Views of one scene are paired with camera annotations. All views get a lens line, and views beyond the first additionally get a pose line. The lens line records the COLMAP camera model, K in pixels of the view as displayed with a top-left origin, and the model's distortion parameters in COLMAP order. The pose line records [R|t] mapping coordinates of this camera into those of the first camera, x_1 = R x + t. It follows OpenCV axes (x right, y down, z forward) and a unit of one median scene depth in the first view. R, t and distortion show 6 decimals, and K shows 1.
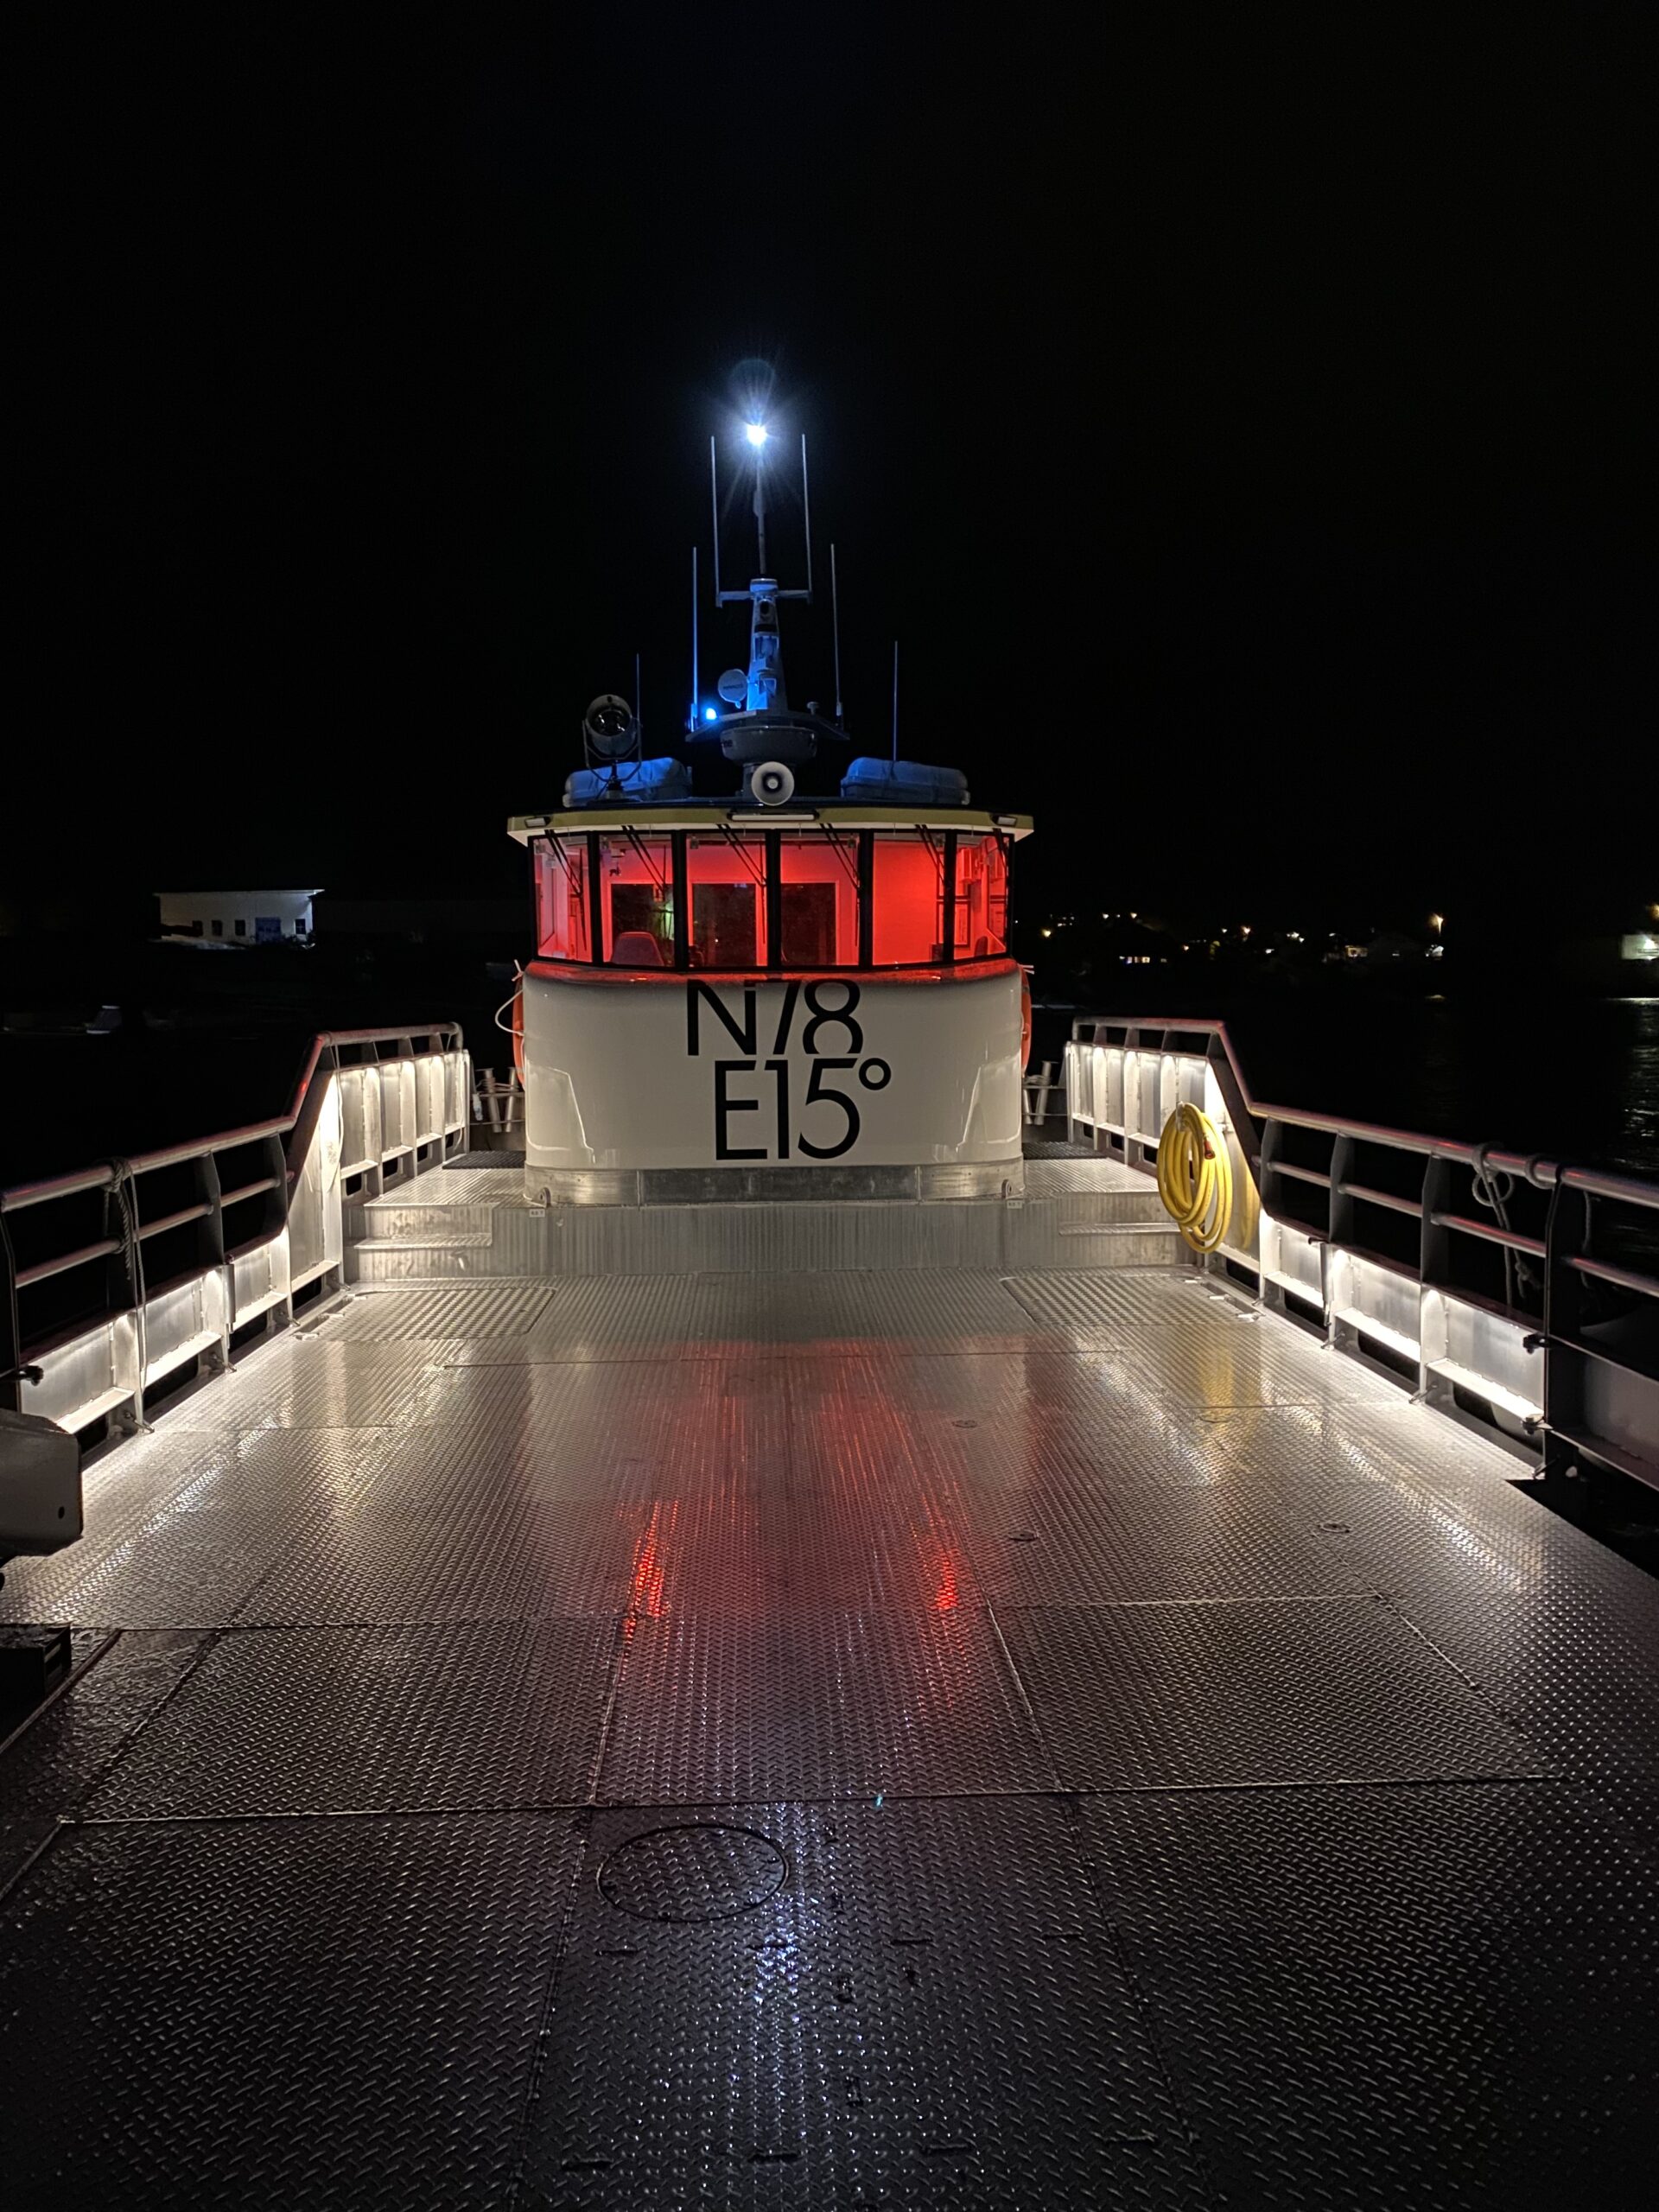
lens RADIAL K [[1824.6, 0, 795.8], [0, 1824.6, 1112.1], [0, 0, 1]] dist [0.010926, 0.002442]
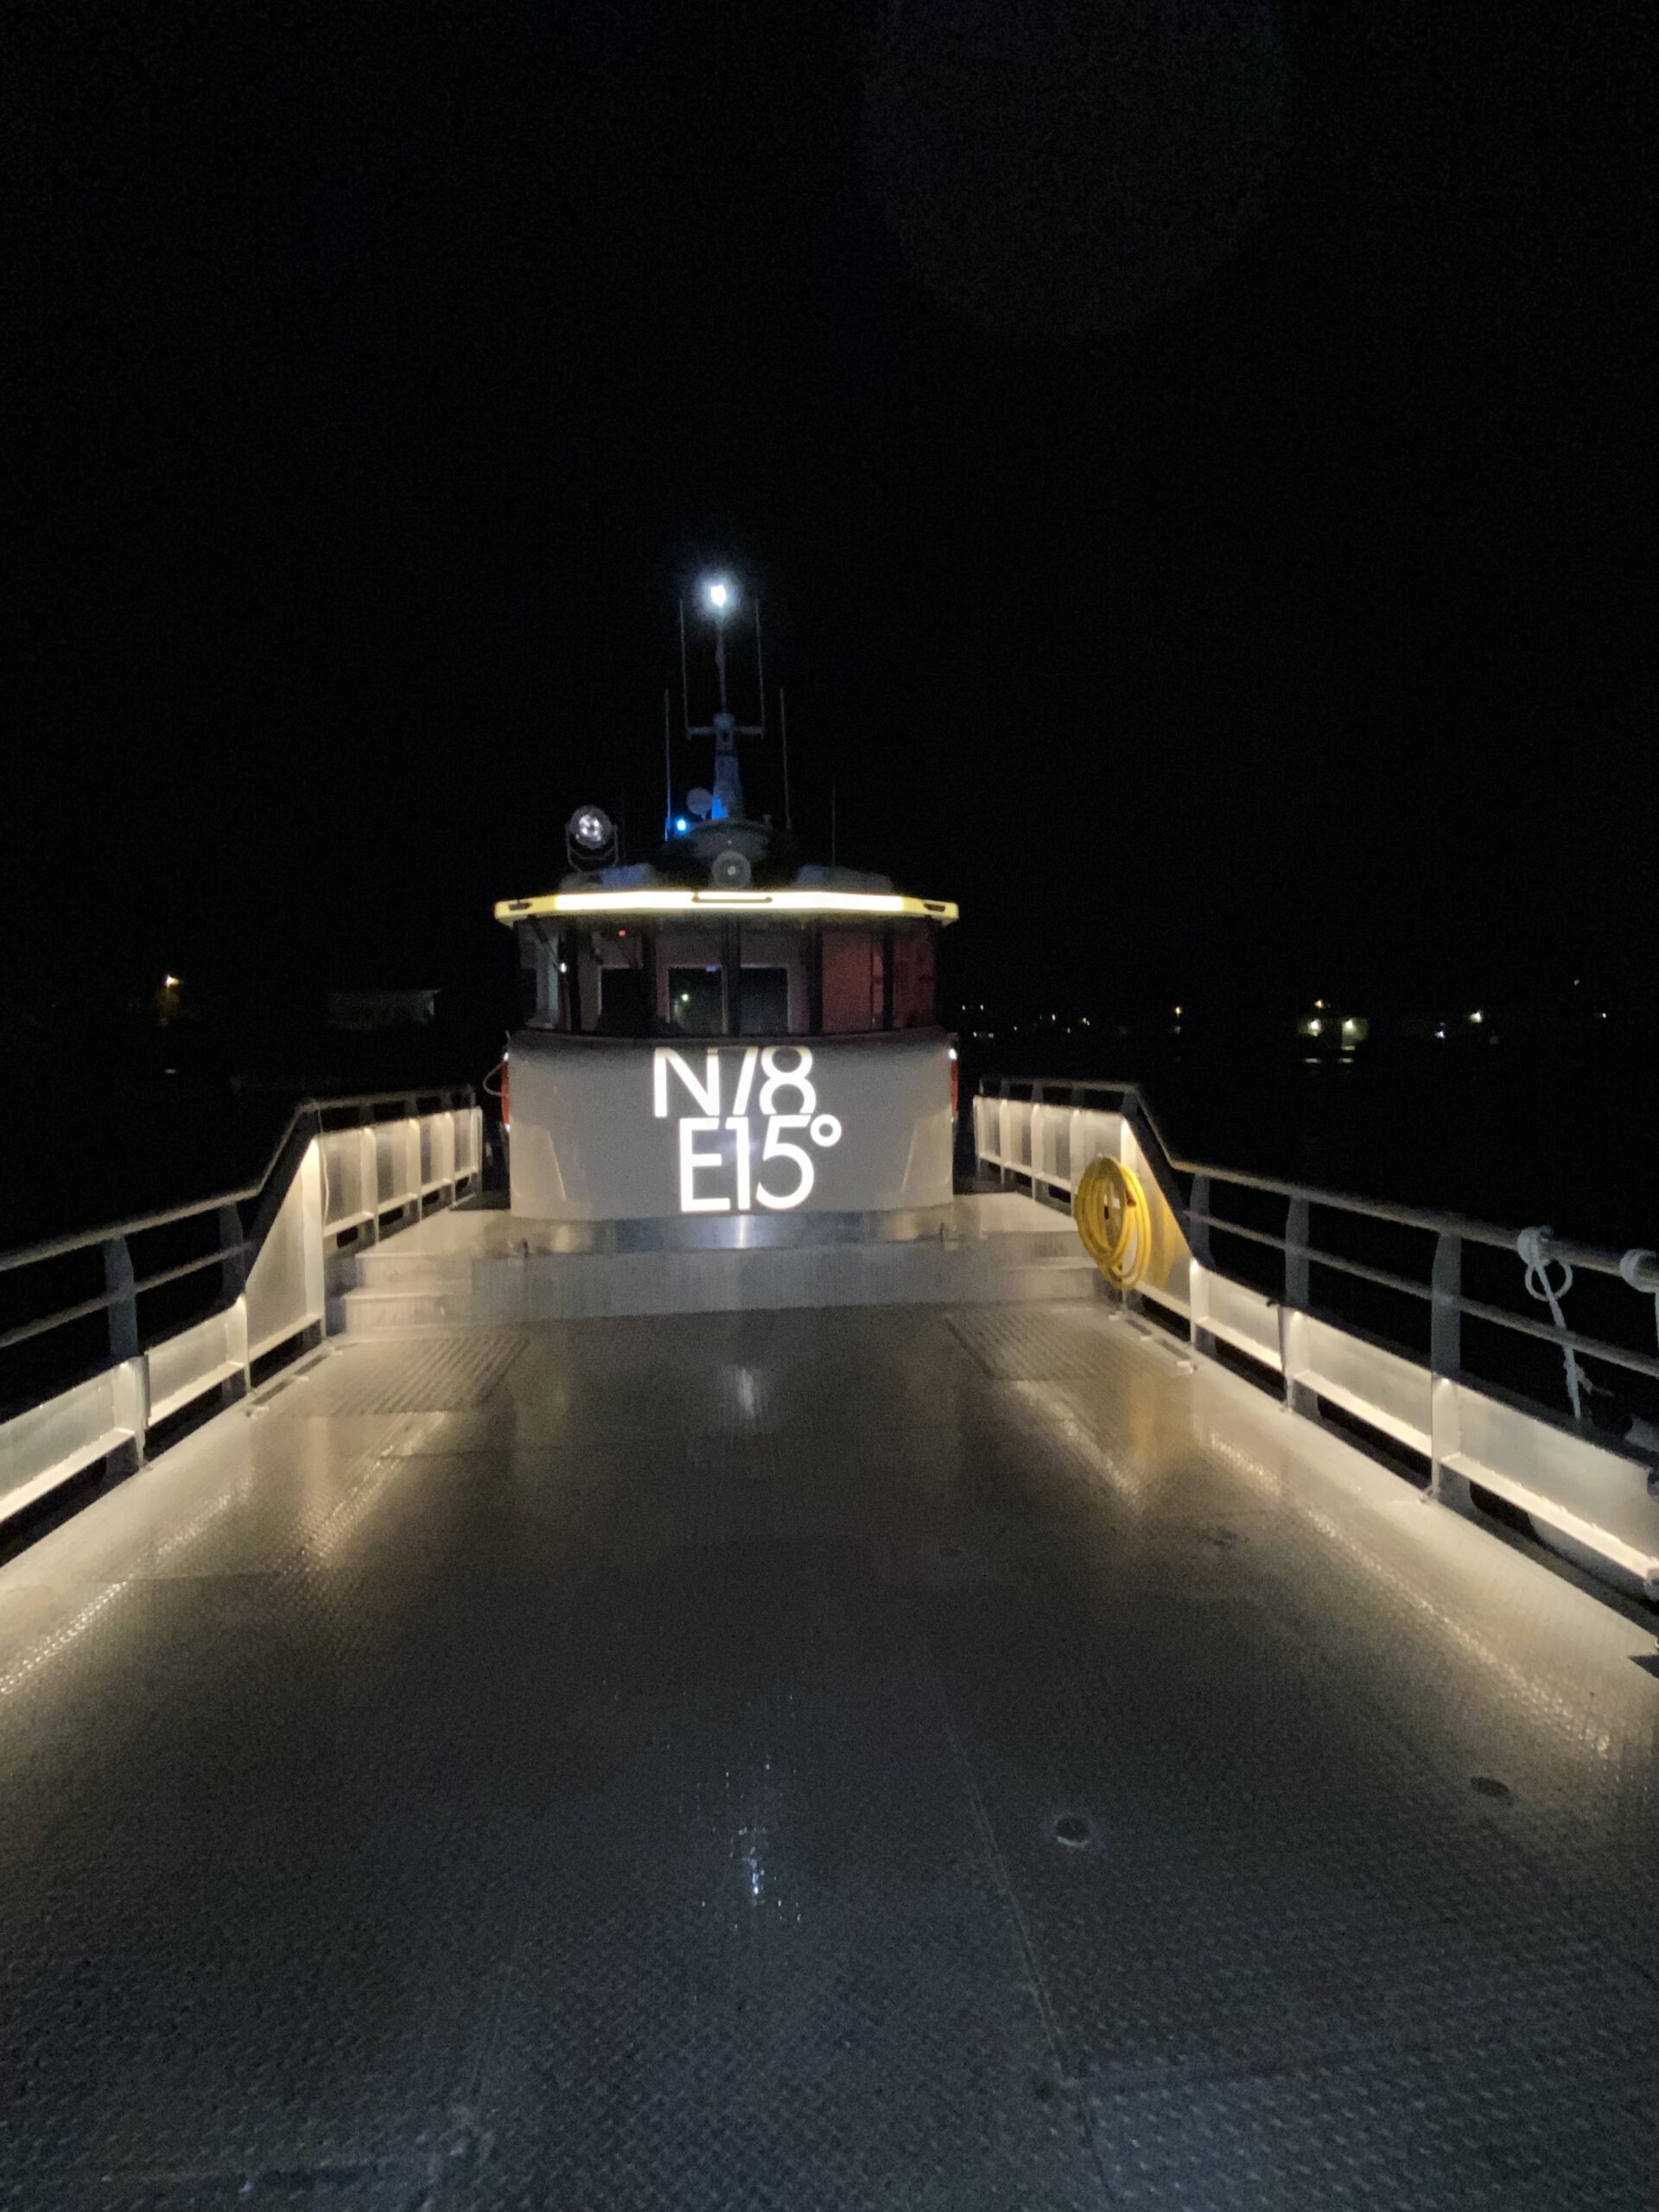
lens RADIAL K [[1153.2, 0, 829.5], [0, 1153.2, 1106.0], [0, 0, 1]] dist [0.000818, 0.000137]
pose [[0.998072, -0.008560, 0.061475, 0.002914], [0.009773, 0.999763, -0.019458, -0.022640], [-0.061294, 0.020022, 0.997919, 0.306194]]
